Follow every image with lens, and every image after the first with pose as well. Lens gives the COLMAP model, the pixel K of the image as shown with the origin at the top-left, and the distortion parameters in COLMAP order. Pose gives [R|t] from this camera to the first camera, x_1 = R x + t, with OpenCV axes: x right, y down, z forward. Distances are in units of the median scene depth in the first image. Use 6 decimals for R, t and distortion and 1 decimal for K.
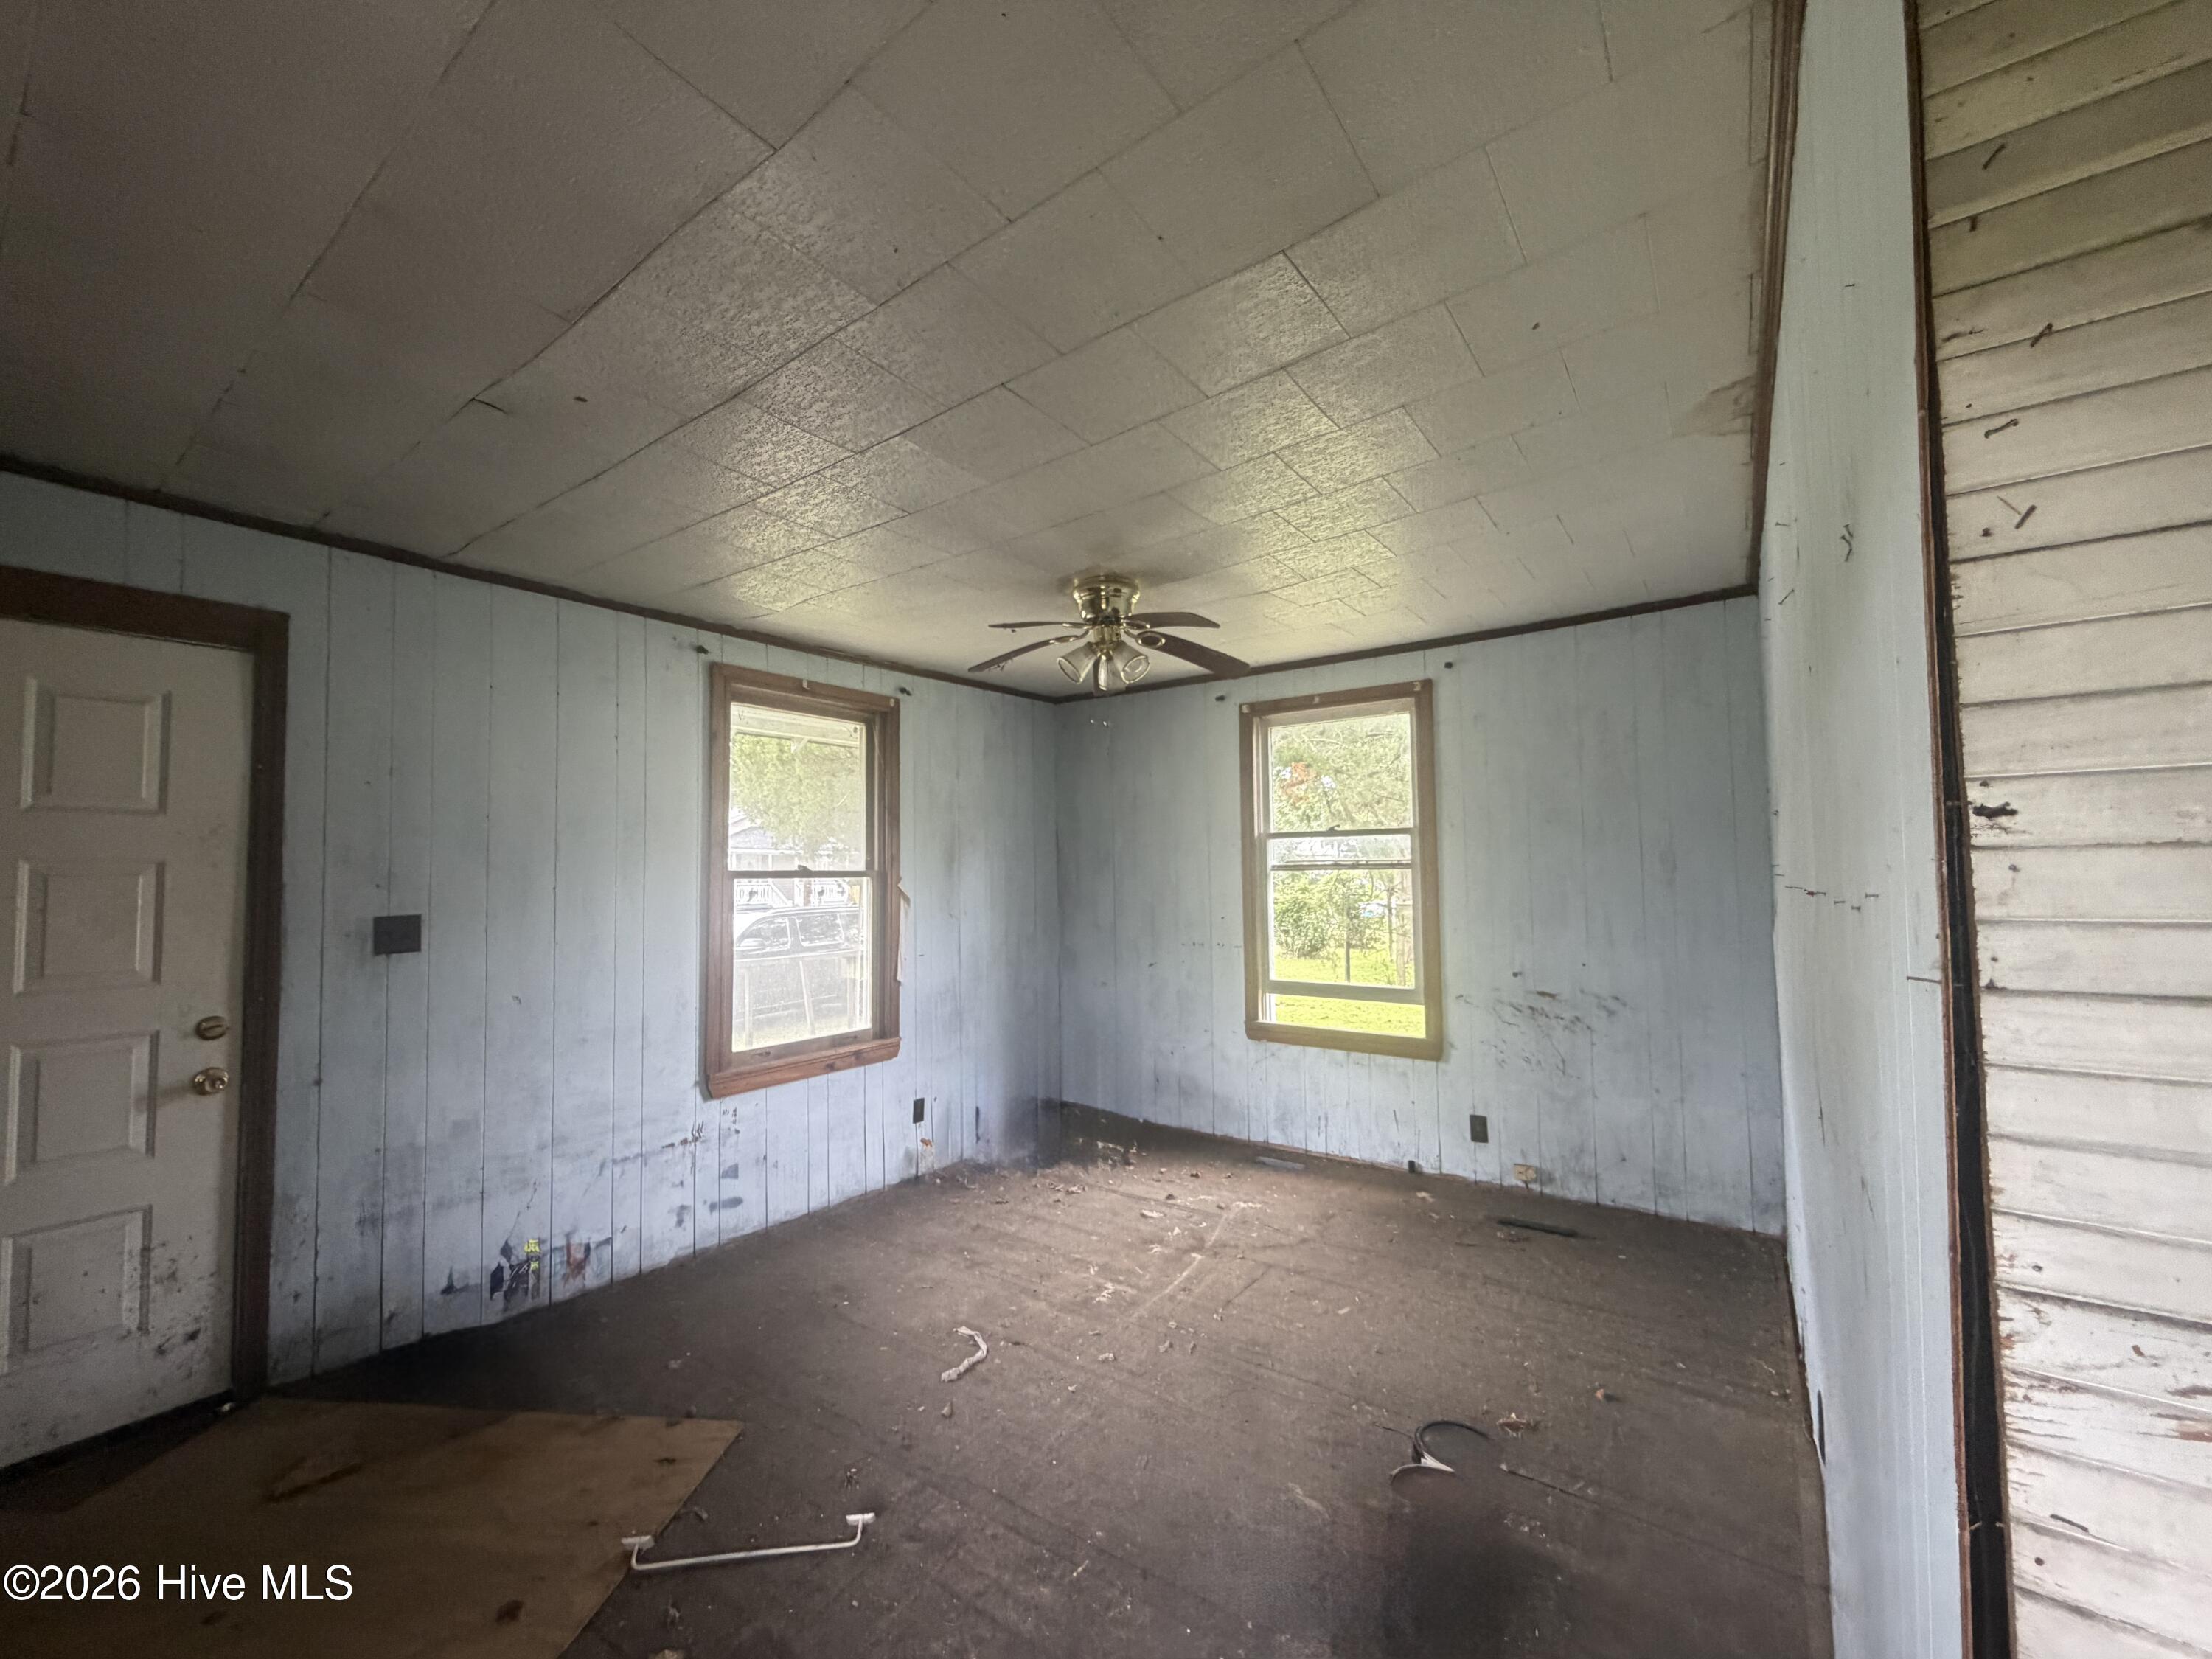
lens RADIAL K [[883.9, 0, 1106.0], [0, 883.9, 829.5], [0, 0, 1]] dist [-0.001172, 0.001994]
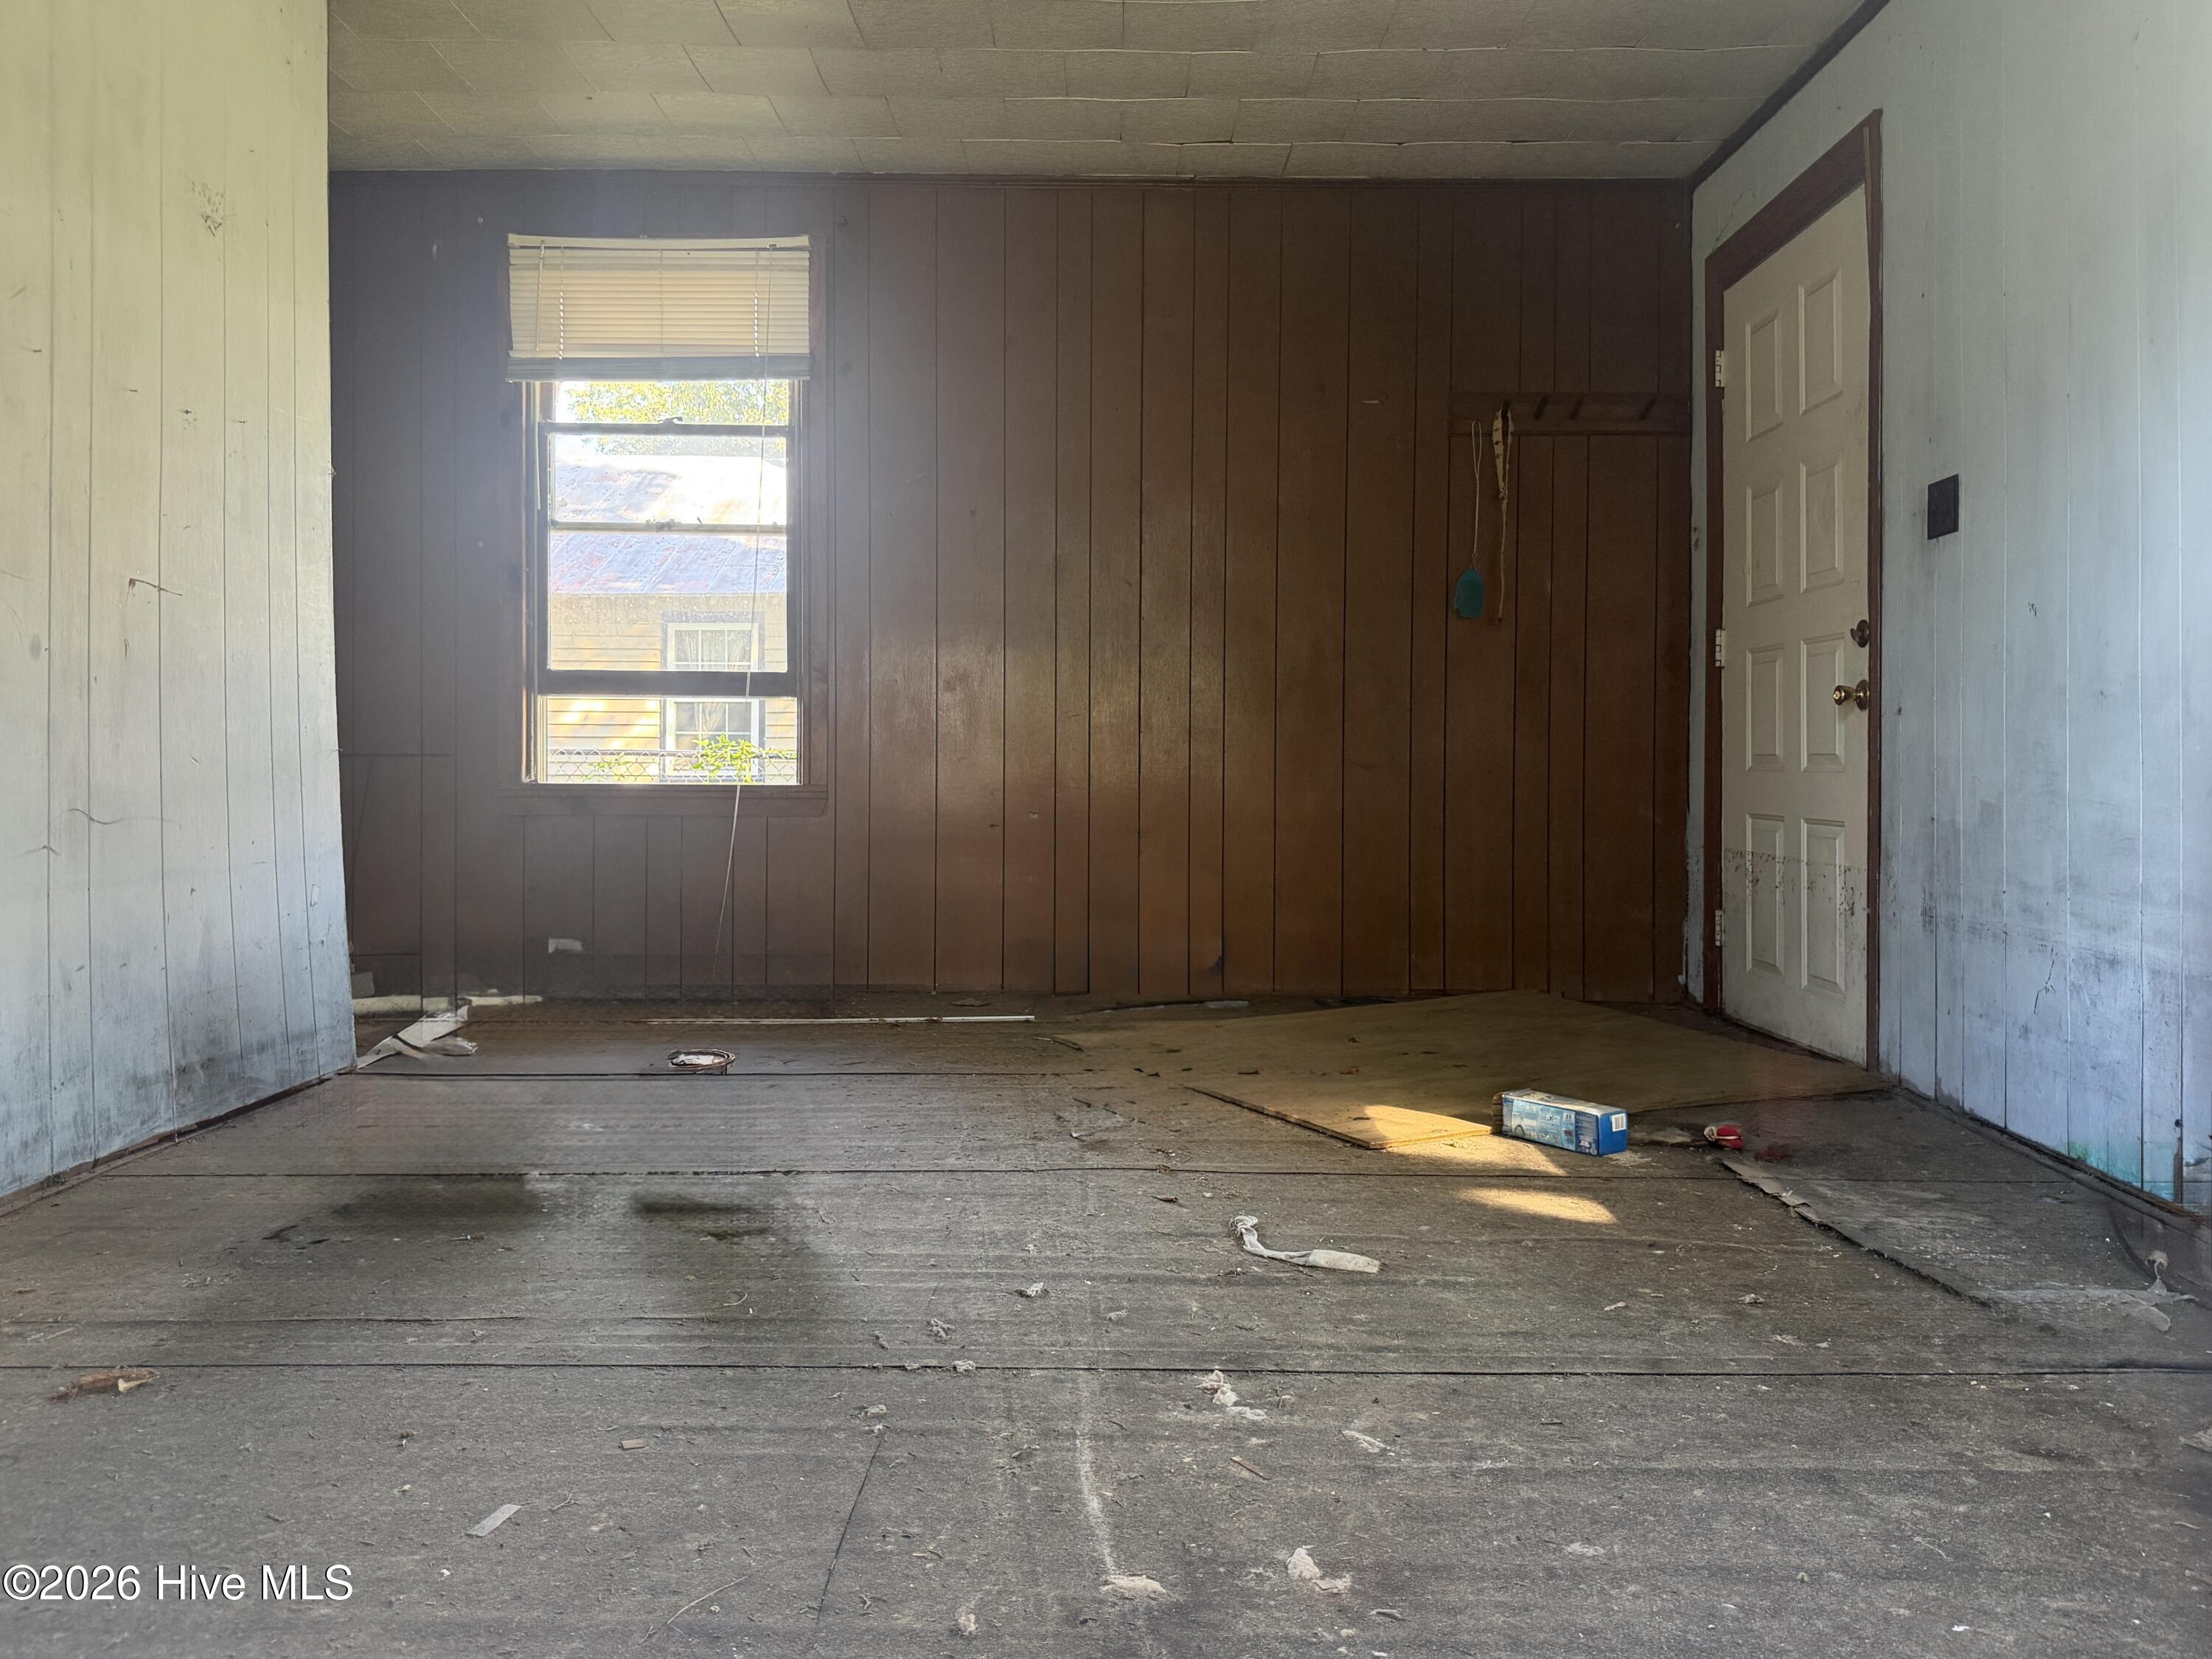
lens RADIAL K [[1566.8, 0, 1109.1], [0, 1566.8, 802.9], [0, 0, 1]] dist [0.154123, -0.225281]
pose [[-0.813414, 0.022146, -0.581264, 0.297300], [0.032376, 0.999450, -0.007228, 0.231524], [0.580784, -0.024699, -0.813683, 1.134914]]
